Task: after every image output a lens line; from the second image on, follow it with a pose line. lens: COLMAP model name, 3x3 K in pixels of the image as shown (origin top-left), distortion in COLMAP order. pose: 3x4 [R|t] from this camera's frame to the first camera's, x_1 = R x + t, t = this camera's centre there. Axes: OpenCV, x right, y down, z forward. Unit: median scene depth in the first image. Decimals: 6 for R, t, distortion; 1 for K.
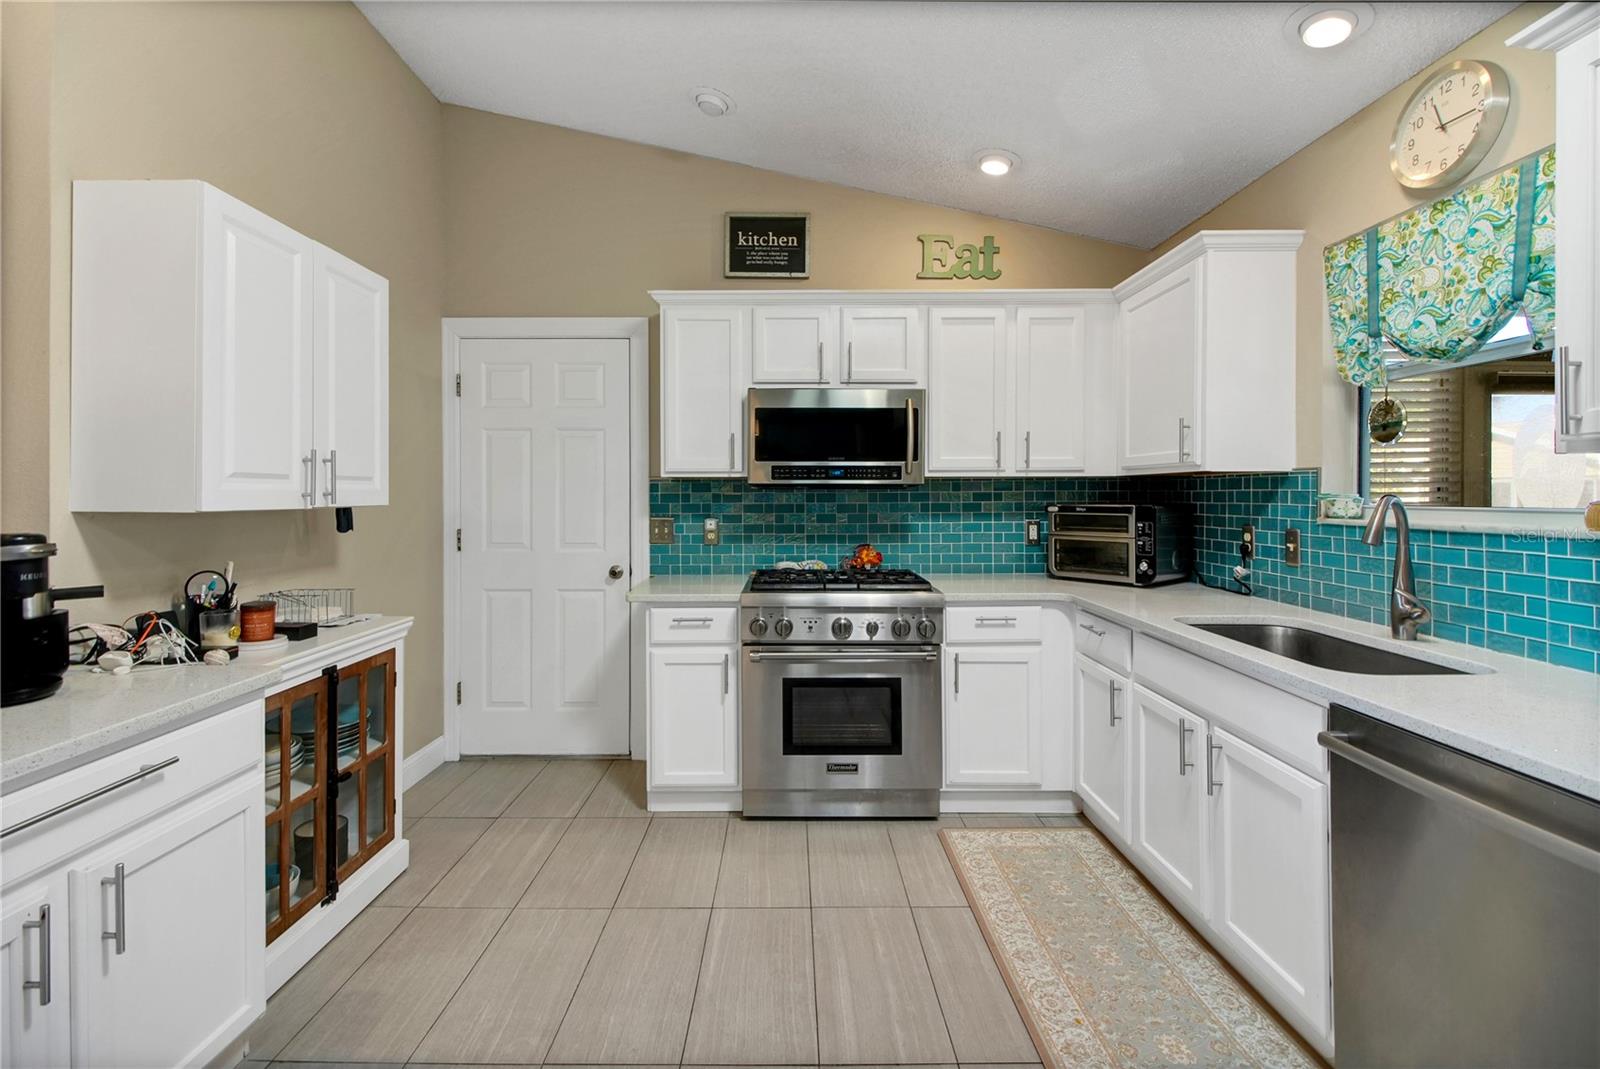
lens RADIAL K [[716.6, 0, 791.1], [0, 716.6, 501.4], [0, 0, 1]] dist [-0.001853, -0.010690]
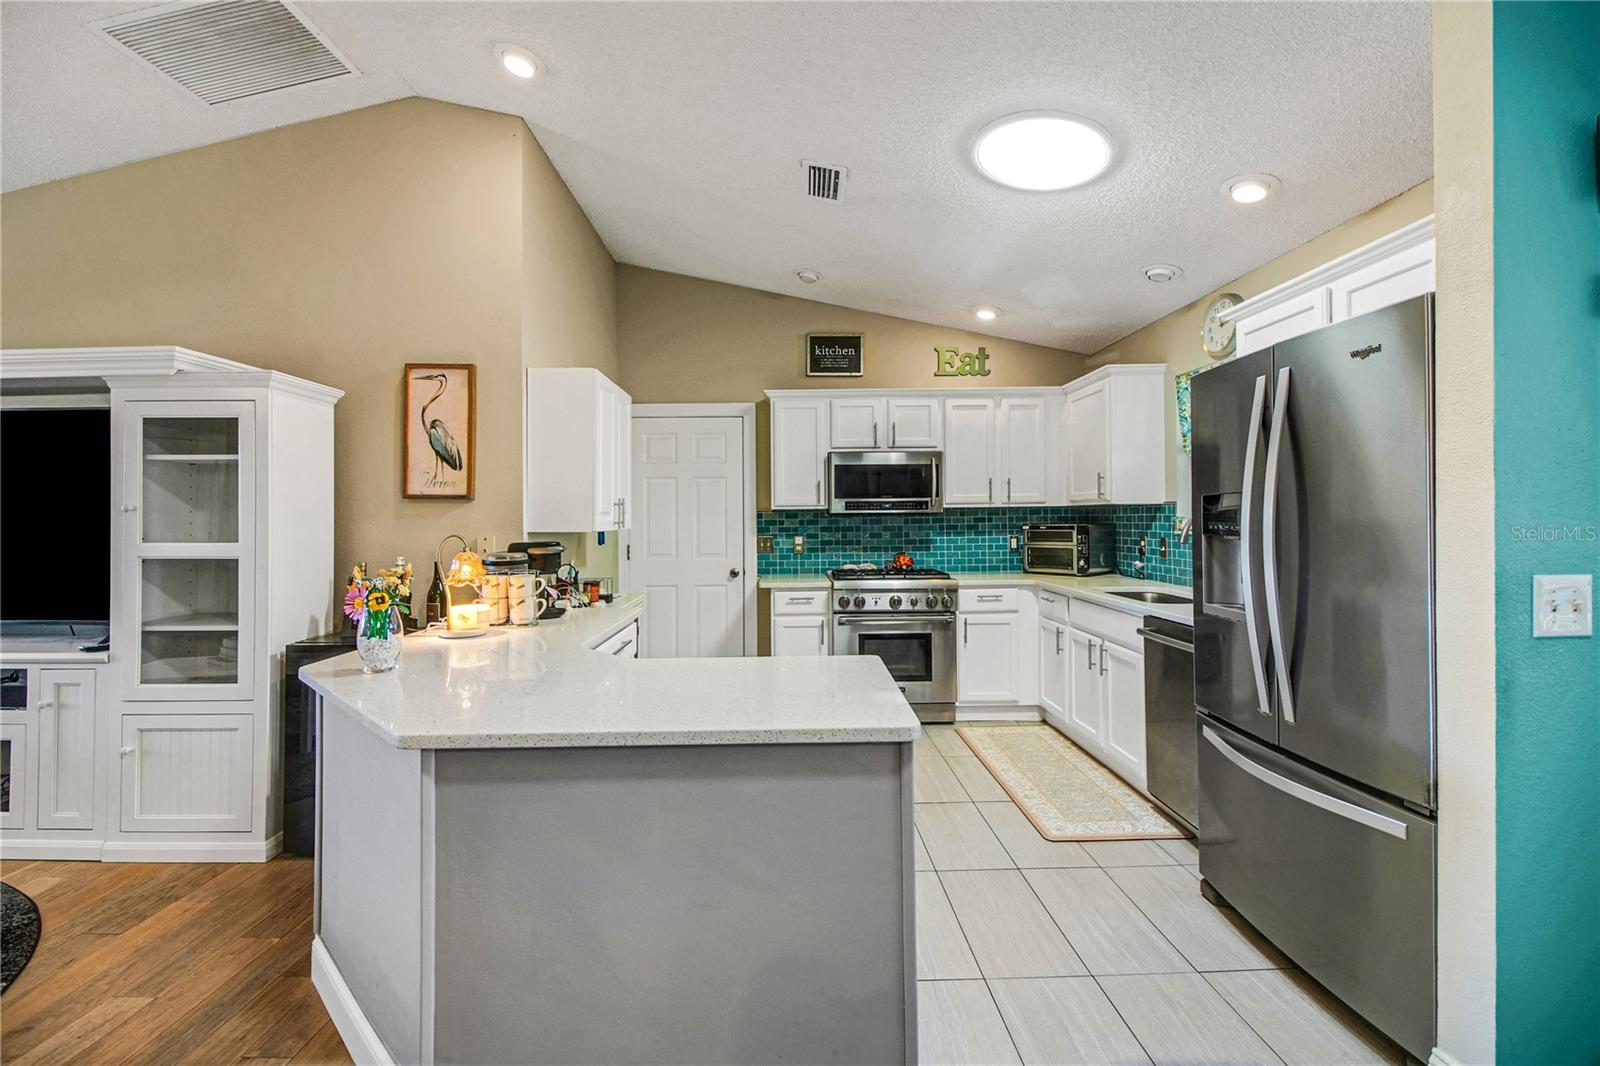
lens RADIAL K [[707.0, 0, 795.1], [0, 707.0, 516.4], [0, 0, 1]] dist [-0.010652, 0.000051]
pose [[0.999899, -0.009275, 0.010805, -0.161758], [0.009401, 0.999888, -0.011677, -0.000324], [-0.010695, 0.011777, 0.999873, -0.567012]]
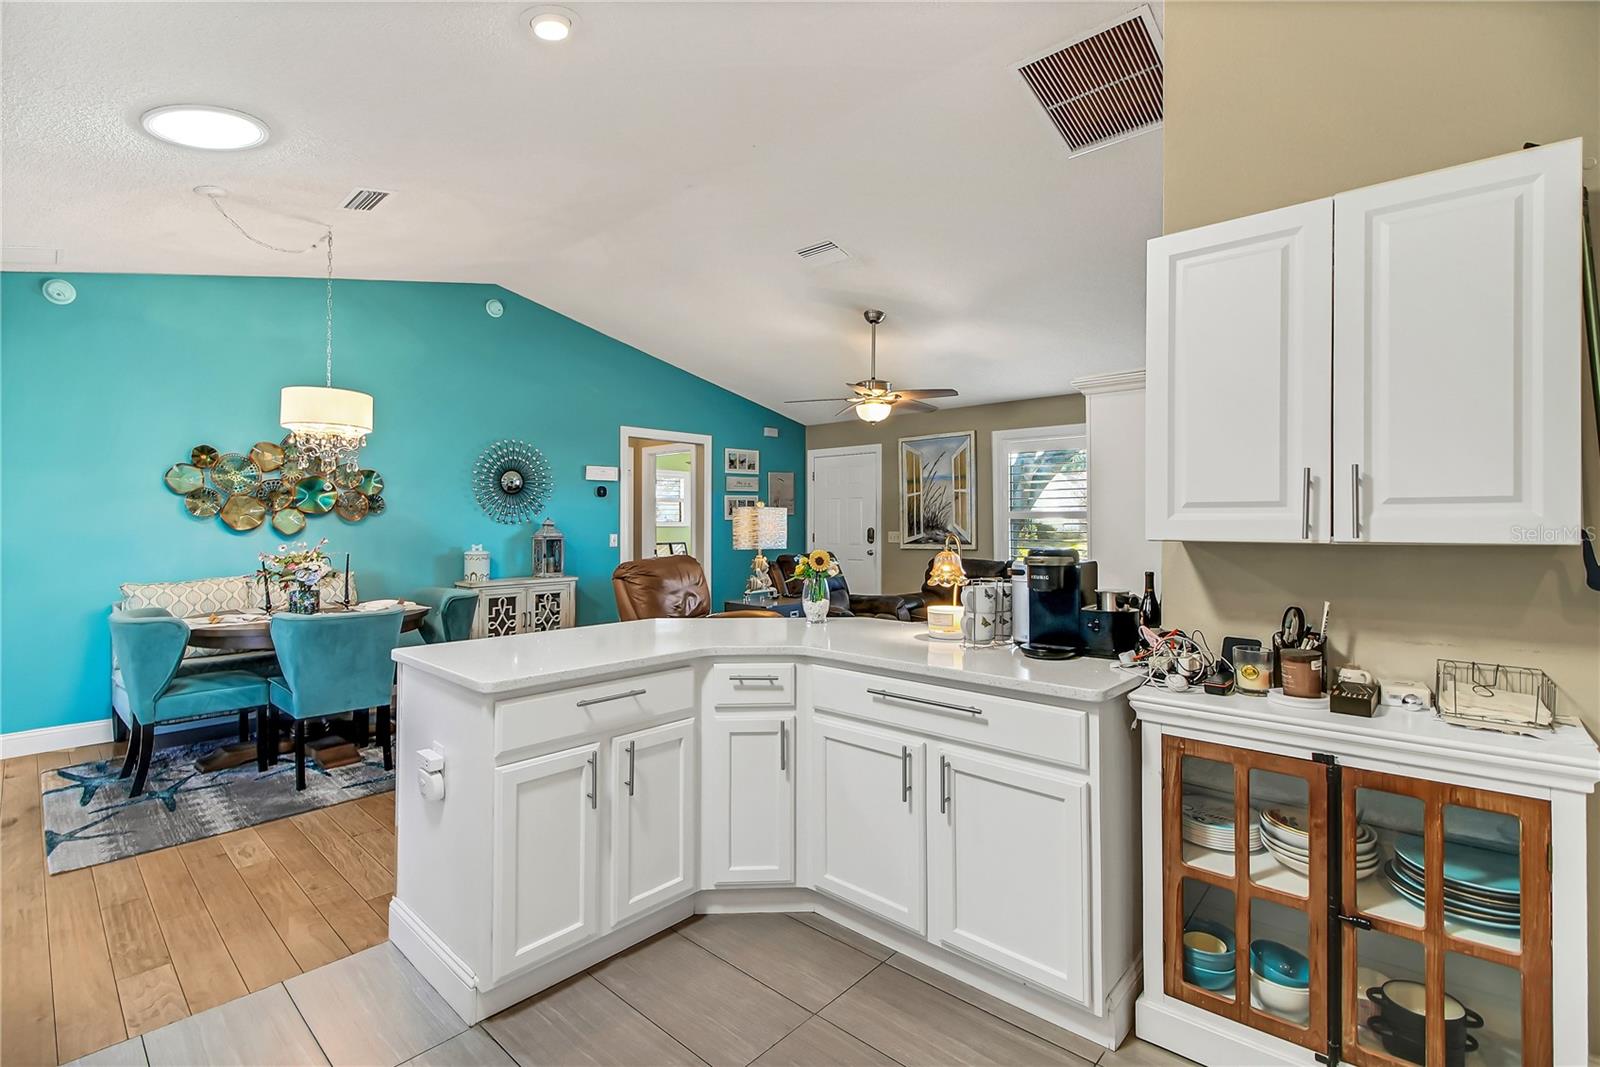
lens RADIAL K [[712.6, 0, 789.1], [0, 712.6, 534.0], [0, 0, 1]] dist [-0.024982, -0.000299]
pose [[-0.662705, 0.014456, -0.748741, 0.206068], [-0.004913, 0.999708, 0.023650, -0.009407], [0.748864, 0.019351, -0.662441, 0.716492]]
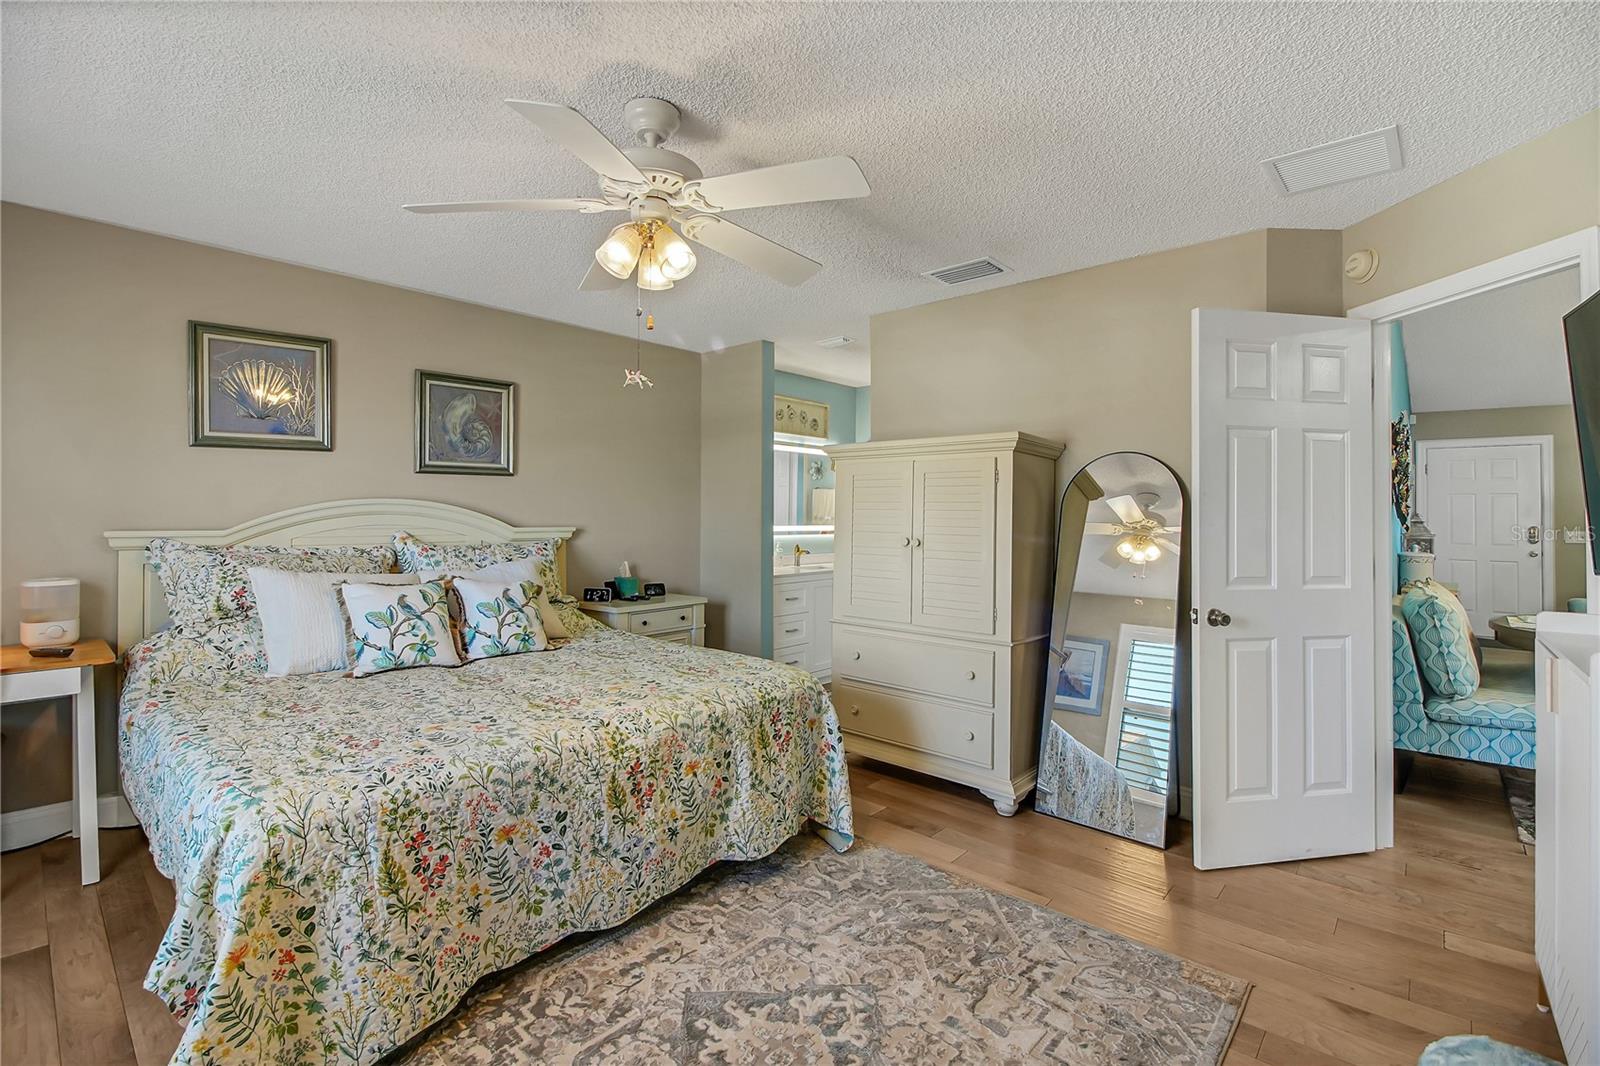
lens RADIAL K [[716.6, 0, 791.1], [0, 716.6, 499.9], [0, 0, 1]] dist [-0.001853, -0.010690]
pose [[-0.665859, -0.020518, -0.745796, 1.580622], [-0.016122, 0.999784, -0.013112, 0.012391], [0.745904, 0.003293, -0.666046, -1.200948]]
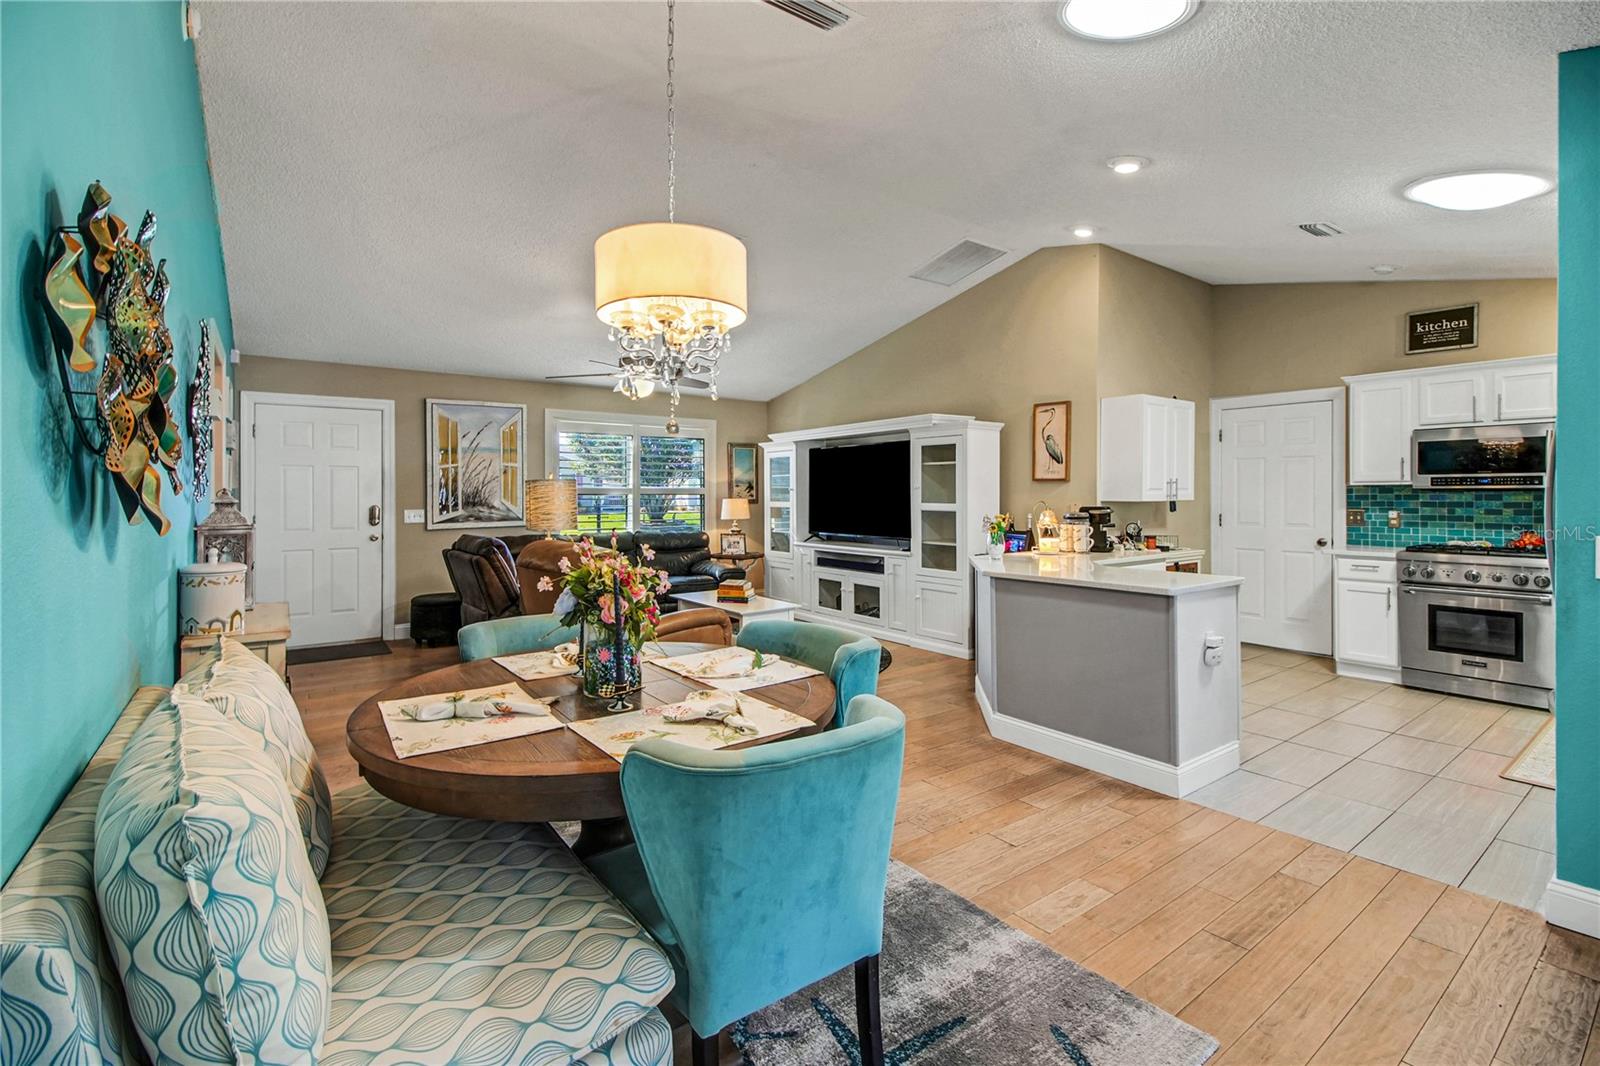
lens RADIAL K [[716.6, 0, 791.1], [0, 716.6, 499.9], [0, 0, 1]] dist [-0.001853, -0.010690]
pose [[0.588426, 0.002875, -0.808546, 0.441294], [-0.004652, 0.999989, 0.000171, 0.007660], [0.808538, 0.003661, 0.588433, -1.158203]]
